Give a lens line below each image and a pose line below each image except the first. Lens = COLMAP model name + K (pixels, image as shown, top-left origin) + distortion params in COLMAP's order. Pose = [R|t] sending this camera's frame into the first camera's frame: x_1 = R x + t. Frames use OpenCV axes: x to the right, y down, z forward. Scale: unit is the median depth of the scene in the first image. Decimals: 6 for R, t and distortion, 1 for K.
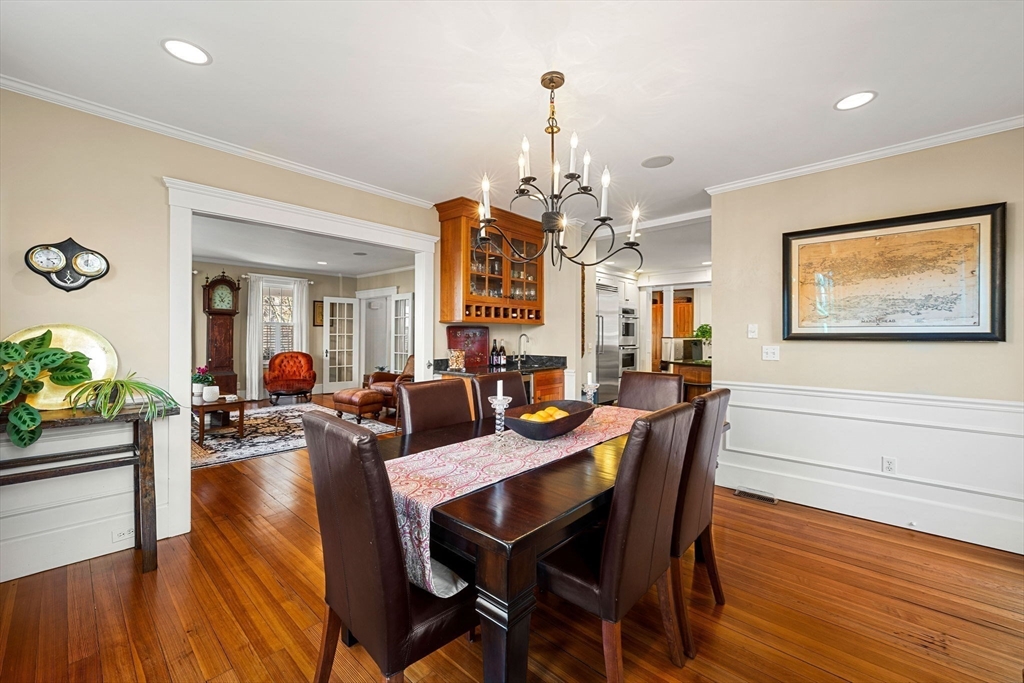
lens RADIAL K [[411.5, 0, 511.8], [0, 411.5, 333.7], [0, 0, 1]] dist [-0.001597, -0.000121]
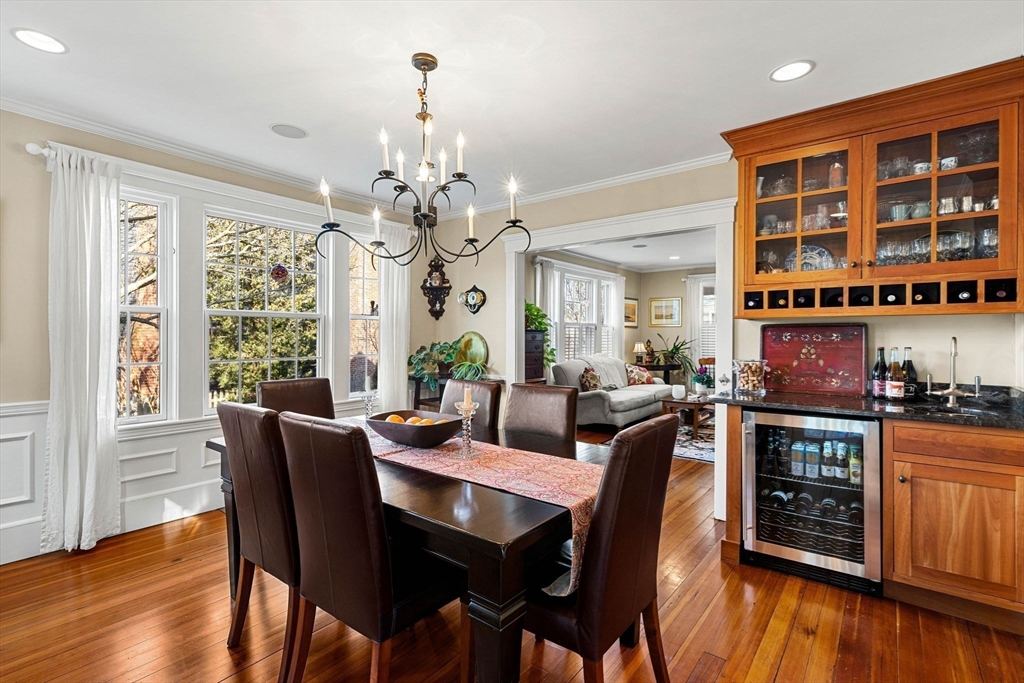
lens RADIAL K [[466.4, 0, 511.4], [0, 466.4, 339.4], [0, 0, 1]] dist [0.001199, -0.002002]
pose [[0.072144, 0.005803, -0.997377, 0.303437], [0.002011, 0.999980, 0.005963, -0.000620], [0.997392, -0.002436, 0.072131, 0.293988]]
